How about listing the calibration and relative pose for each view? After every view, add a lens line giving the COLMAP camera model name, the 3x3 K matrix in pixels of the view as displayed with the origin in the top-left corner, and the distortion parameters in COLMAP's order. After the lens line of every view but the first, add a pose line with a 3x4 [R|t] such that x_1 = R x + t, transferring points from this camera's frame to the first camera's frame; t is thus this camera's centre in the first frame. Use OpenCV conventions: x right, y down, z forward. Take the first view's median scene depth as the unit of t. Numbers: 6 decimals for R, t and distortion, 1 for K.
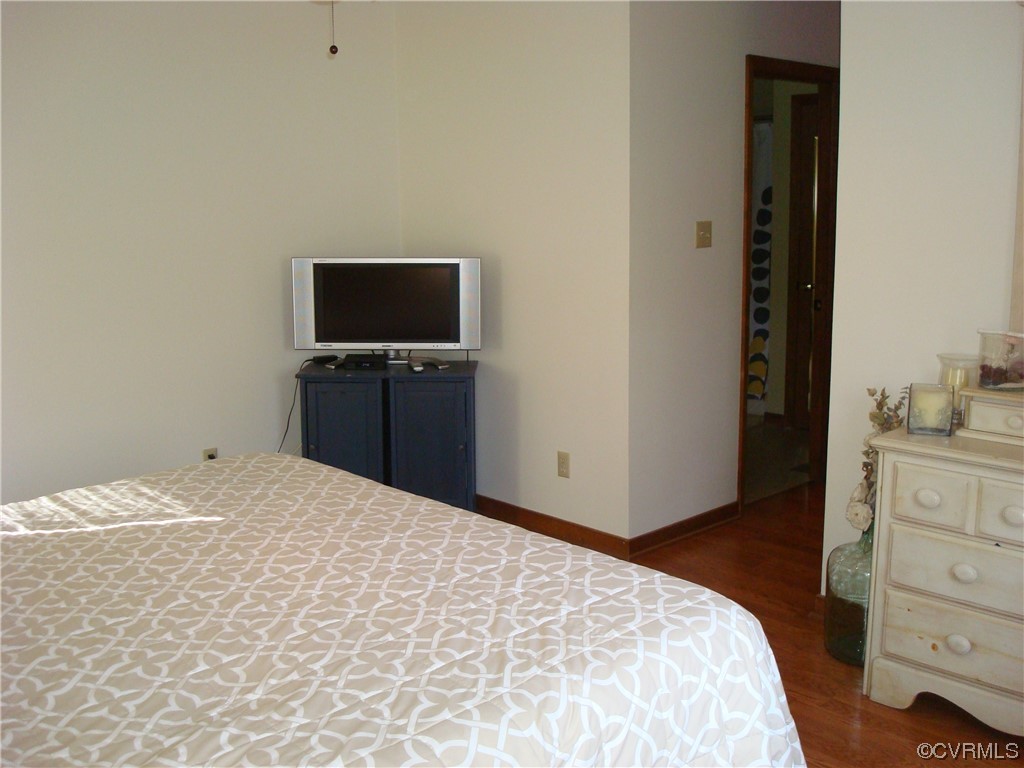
lens RADIAL K [[1087.4, 0, 512.0], [0, 1087.4, 384.0], [0, 0, 1]] dist [-0.061681, -0.163353]
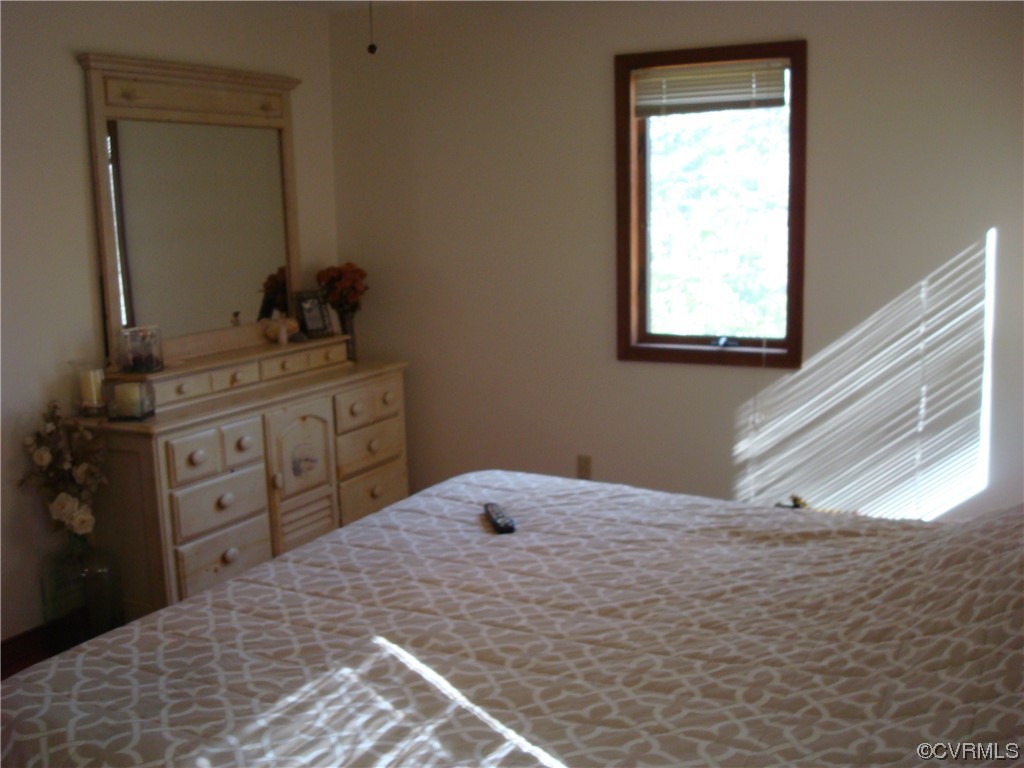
lens RADIAL K [[1087.4, 0, 512.0], [0, 1087.4, 384.0], [0, 0, 1]] dist [-0.061681, -0.163353]
pose [[-0.326576, -0.138324, 0.934994, -0.950385], [0.200348, 0.956623, 0.211502, -0.178494], [-0.923693, 0.256396, -0.284697, 1.057473]]
